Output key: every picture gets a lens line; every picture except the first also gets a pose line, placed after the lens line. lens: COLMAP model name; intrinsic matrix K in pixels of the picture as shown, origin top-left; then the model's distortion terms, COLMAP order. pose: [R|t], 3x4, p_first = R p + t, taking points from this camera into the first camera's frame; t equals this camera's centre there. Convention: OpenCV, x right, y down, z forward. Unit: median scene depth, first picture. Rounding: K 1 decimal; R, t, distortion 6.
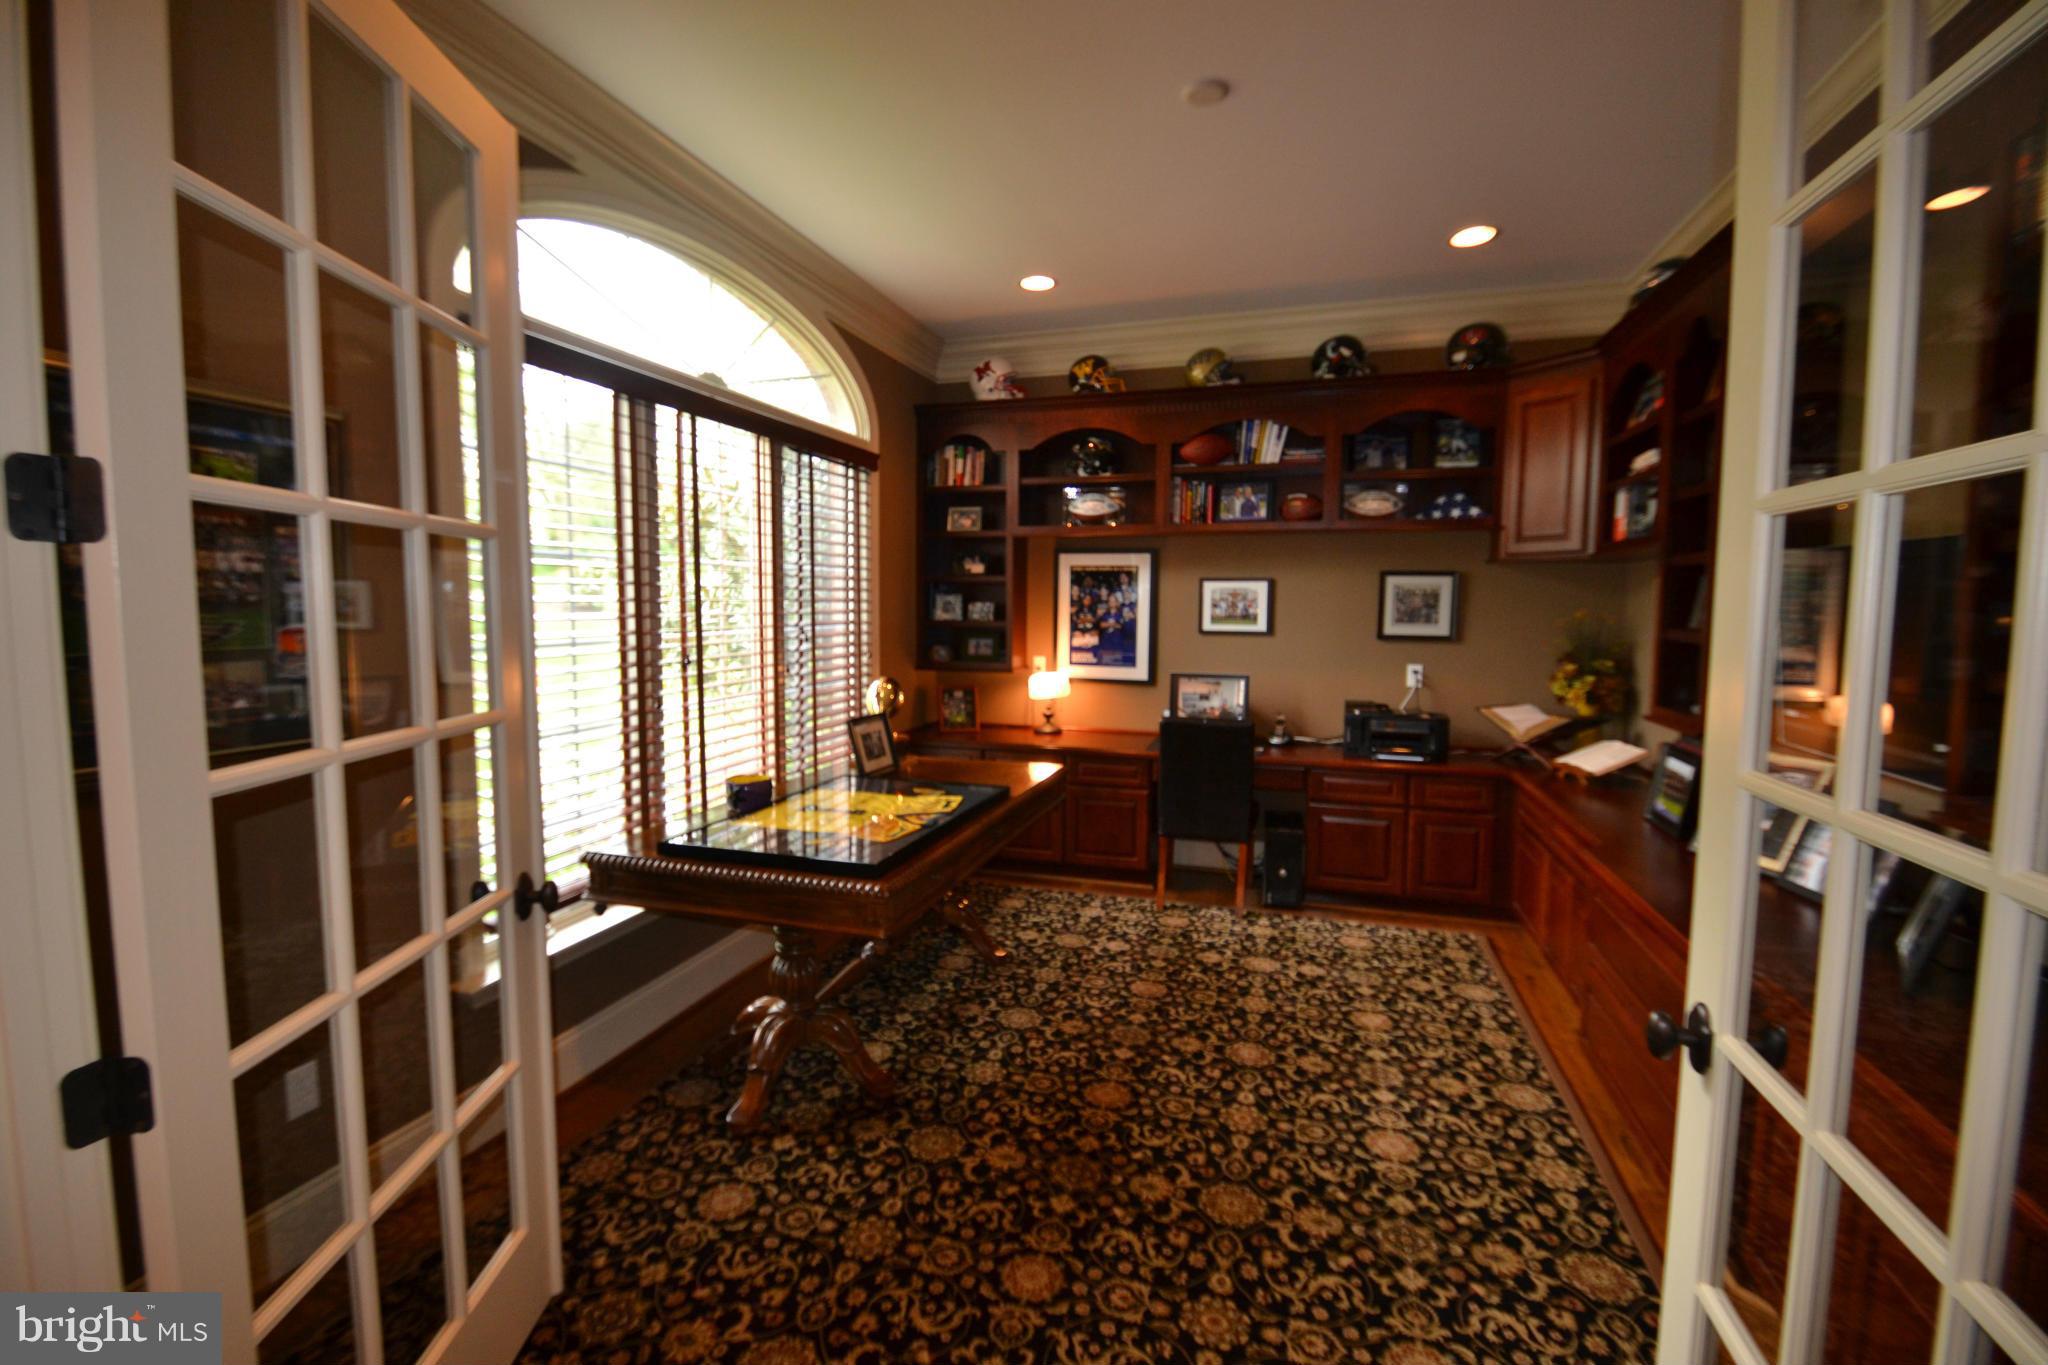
lens RADIAL K [[915.7, 0, 991.1], [0, 915.7, 675.9], [0, 0, 1]] dist [0.000417, -0.007372]
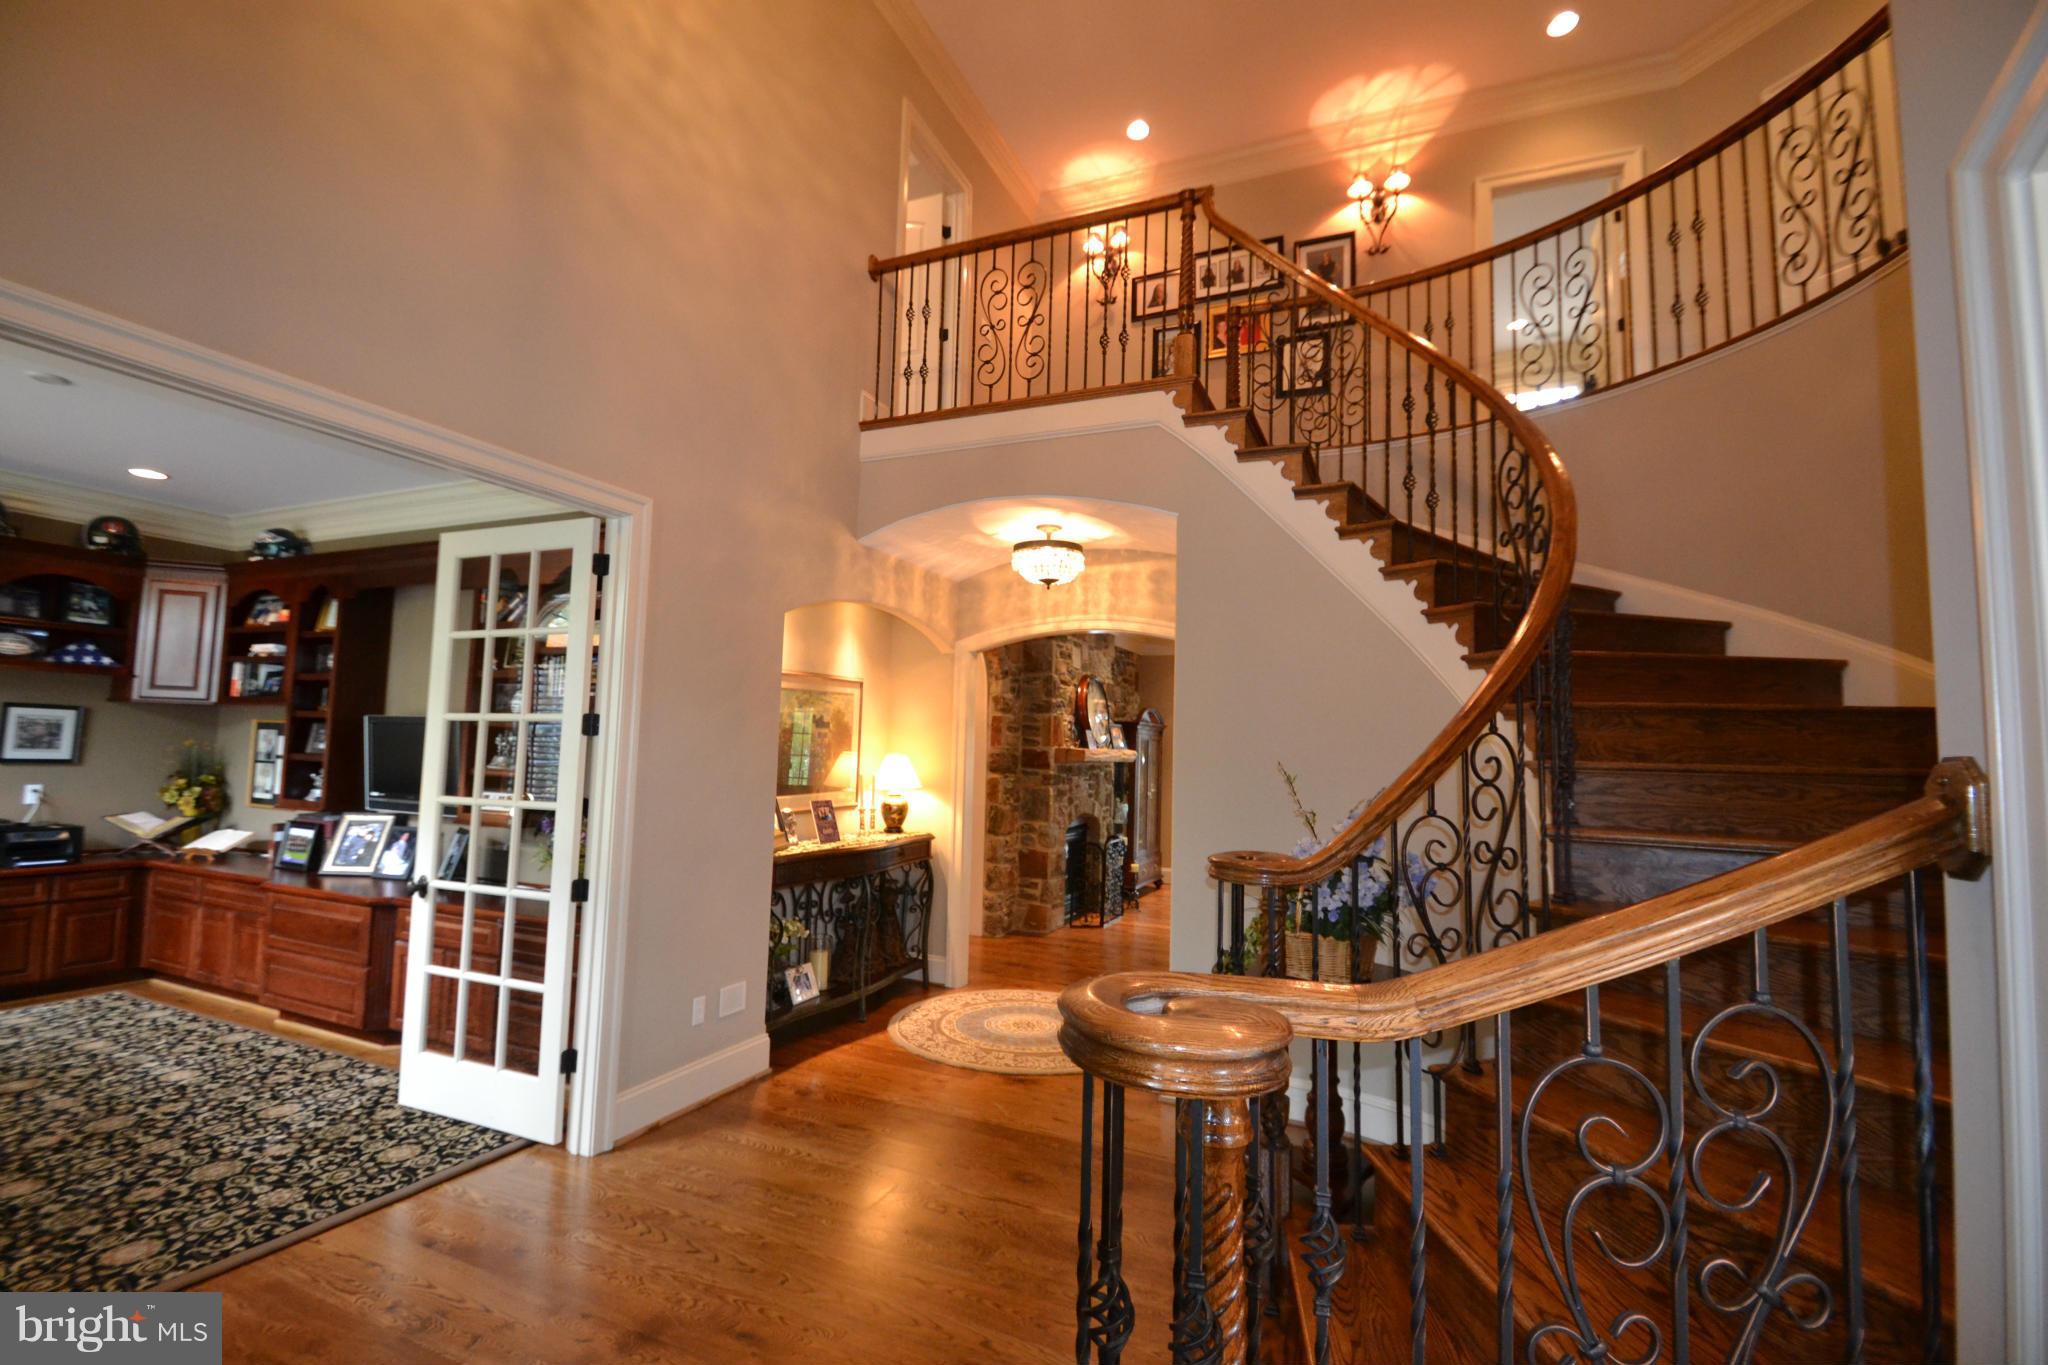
lens RADIAL K [[915.7, 0, 991.1], [0, 915.7, 675.9], [0, 0, 1]] dist [0.000417, -0.007372]
pose [[0.113333, 0.080604, 0.990282, -0.599887], [0.054174, 0.994720, -0.087165, 0.018273], [-0.992079, 0.063526, 0.108368, -0.364024]]
